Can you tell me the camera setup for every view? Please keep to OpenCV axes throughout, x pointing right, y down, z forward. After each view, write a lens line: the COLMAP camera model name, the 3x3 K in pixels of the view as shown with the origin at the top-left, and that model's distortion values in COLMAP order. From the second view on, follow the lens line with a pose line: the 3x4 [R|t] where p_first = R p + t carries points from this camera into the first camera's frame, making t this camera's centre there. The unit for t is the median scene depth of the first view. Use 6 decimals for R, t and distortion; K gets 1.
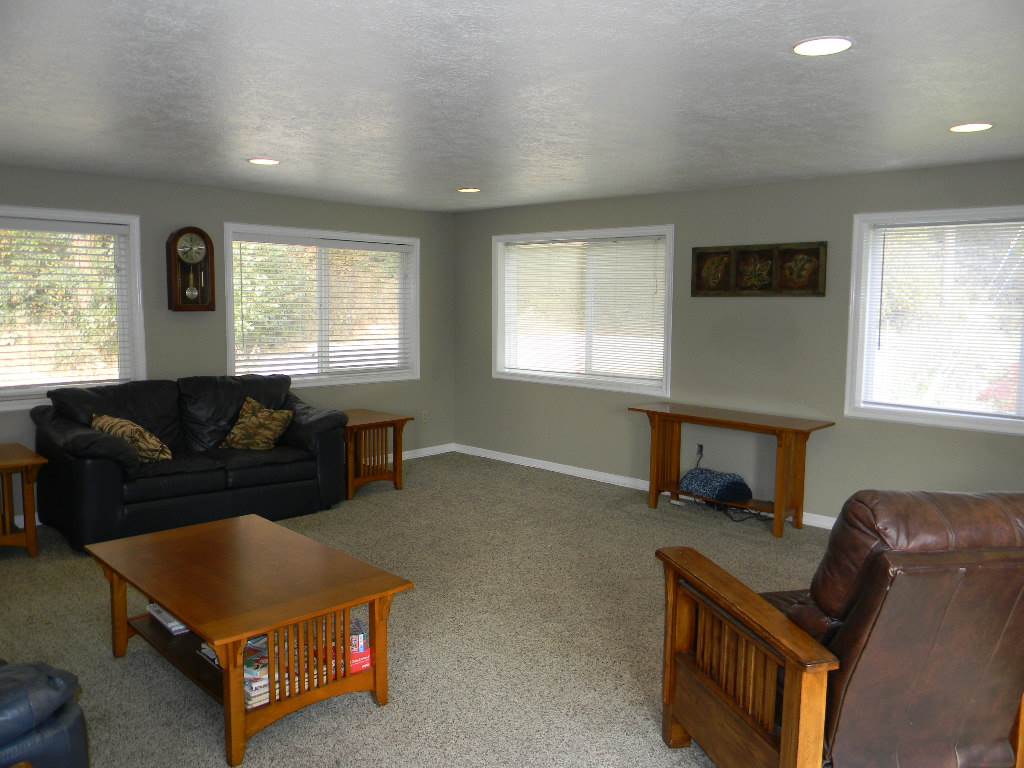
lens RADIAL K [[837.0, 0, 512.0], [0, 837.0, 384.0], [0, 0, 1]] dist [-0.003714, -0.000471]
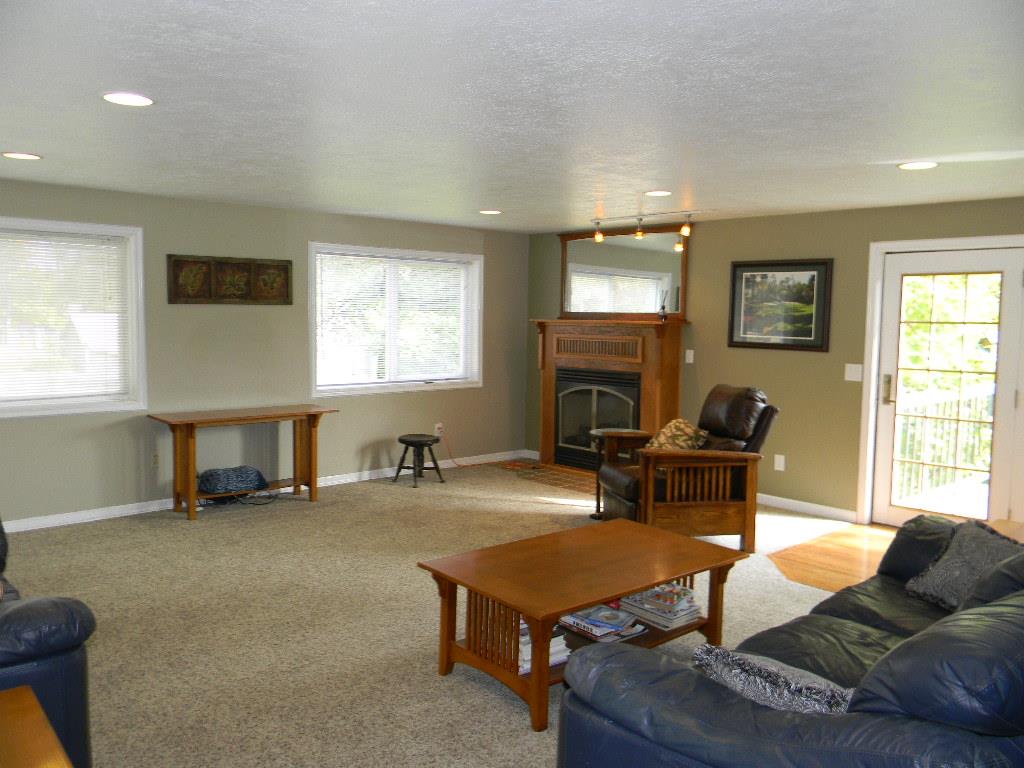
lens RADIAL K [[837.0, 0, 512.0], [0, 837.0, 384.0], [0, 0, 1]] dist [-0.003714, -0.000471]
pose [[0.055946, -0.090683, 0.994307, -0.812545], [0.092346, 0.992068, 0.085282, -0.061877], [-0.994154, 0.087049, 0.063876, 0.586997]]
